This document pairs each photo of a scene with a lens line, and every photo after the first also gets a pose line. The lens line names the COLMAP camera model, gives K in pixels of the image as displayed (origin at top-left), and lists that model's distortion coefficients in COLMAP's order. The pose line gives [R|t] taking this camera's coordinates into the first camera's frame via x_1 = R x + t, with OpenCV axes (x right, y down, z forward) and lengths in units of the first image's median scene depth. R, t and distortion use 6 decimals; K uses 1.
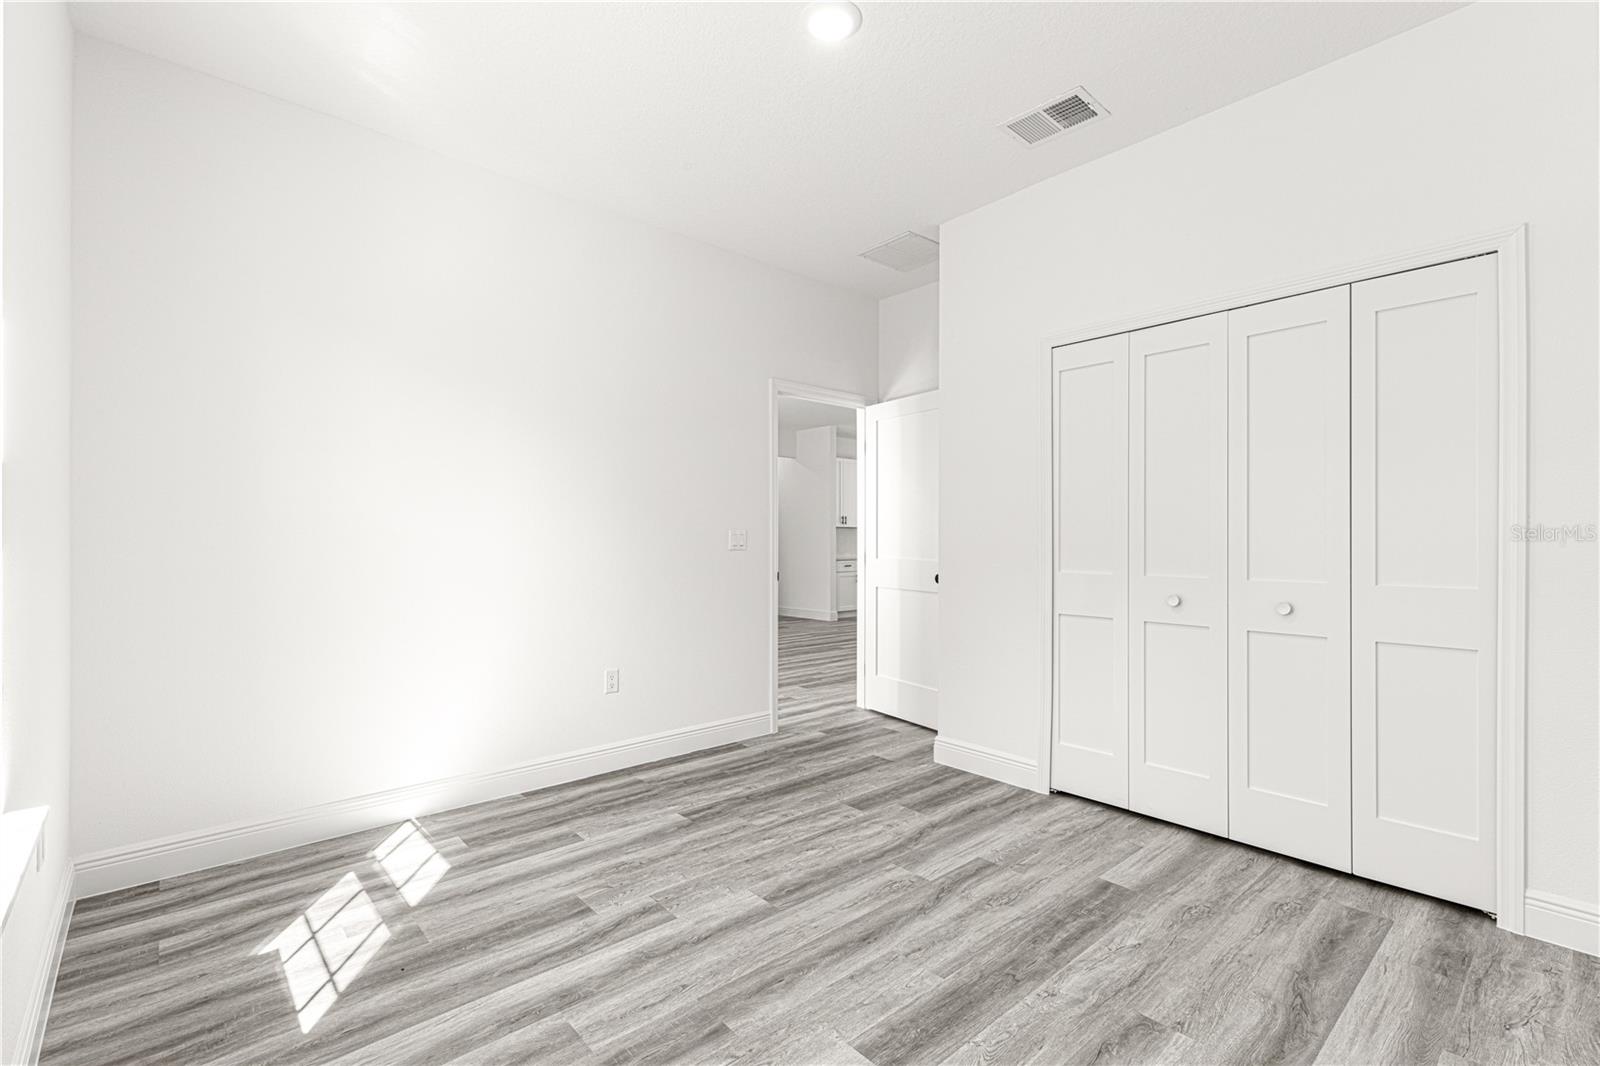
lens RADIAL K [[716.9, 0, 800.2], [0, 716.9, 542.8], [0, 0, 1]] dist [0.011545, -0.001260]
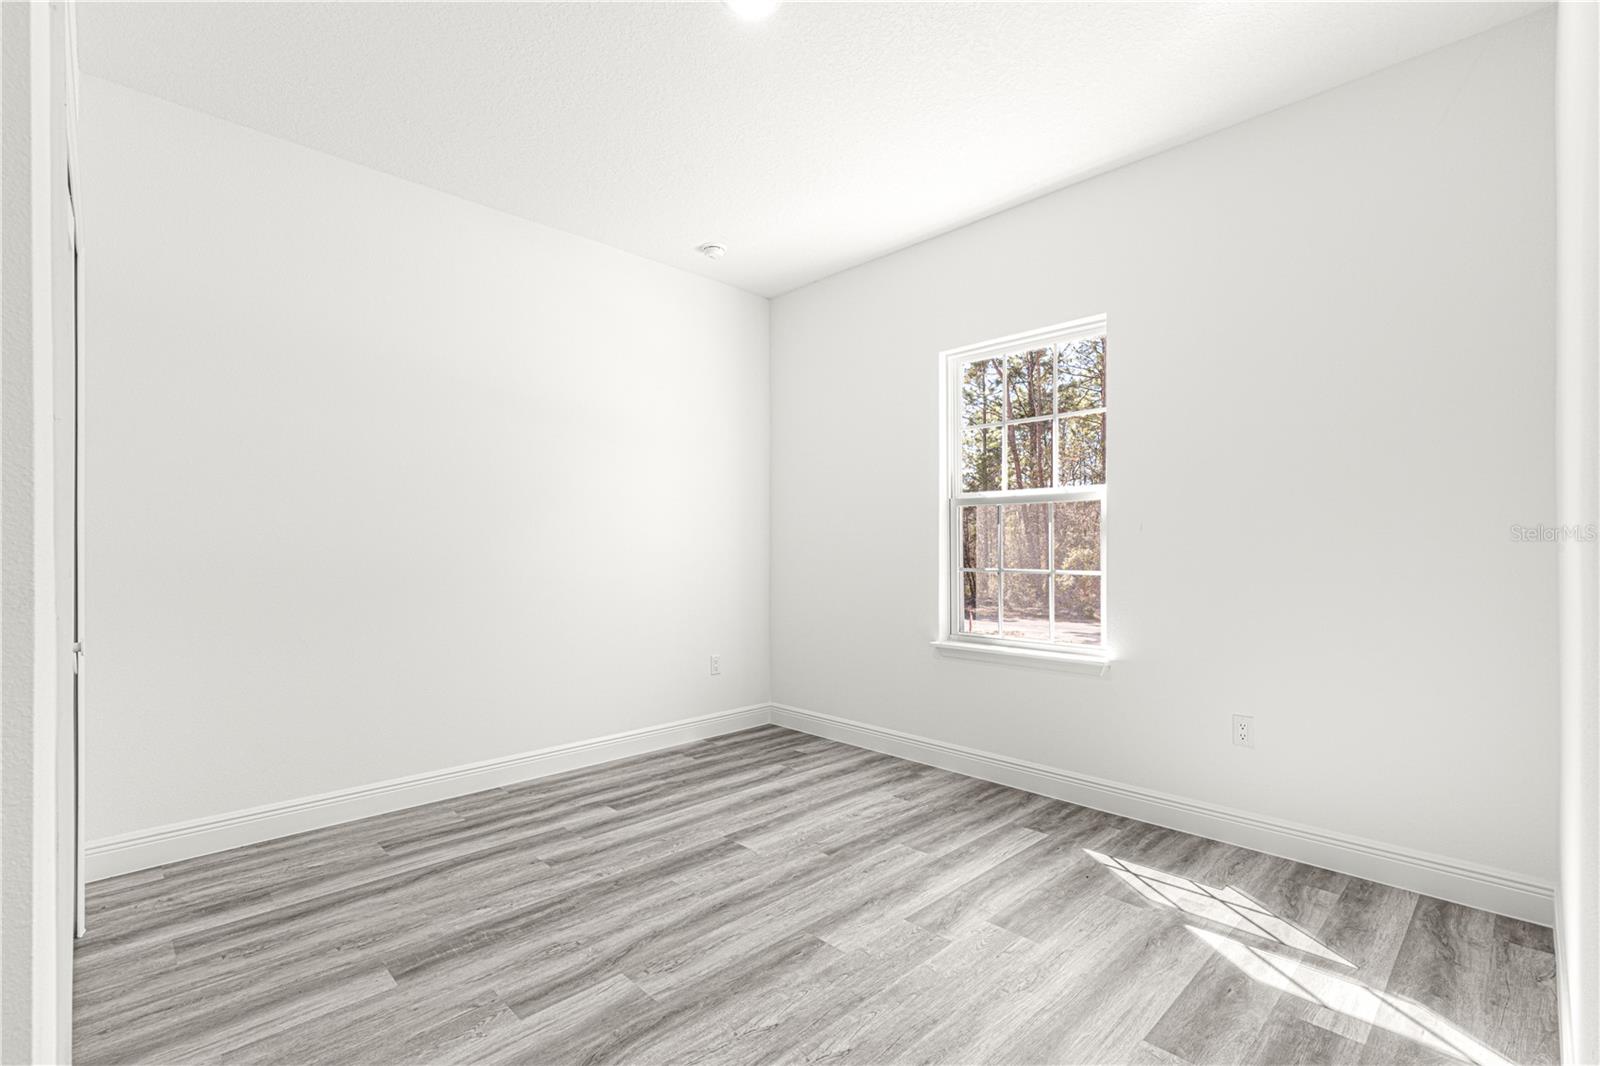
lens RADIAL K [[716.9, 0, 798.3], [0, 716.9, 540.1], [0, 0, 1]] dist [0.011545, -0.001260]
pose [[-0.998930, 0.001393, -0.046222, 0.024094], [0.001762, 0.999967, -0.007933, -0.004624], [0.046210, -0.008006, -0.998900, 1.997166]]
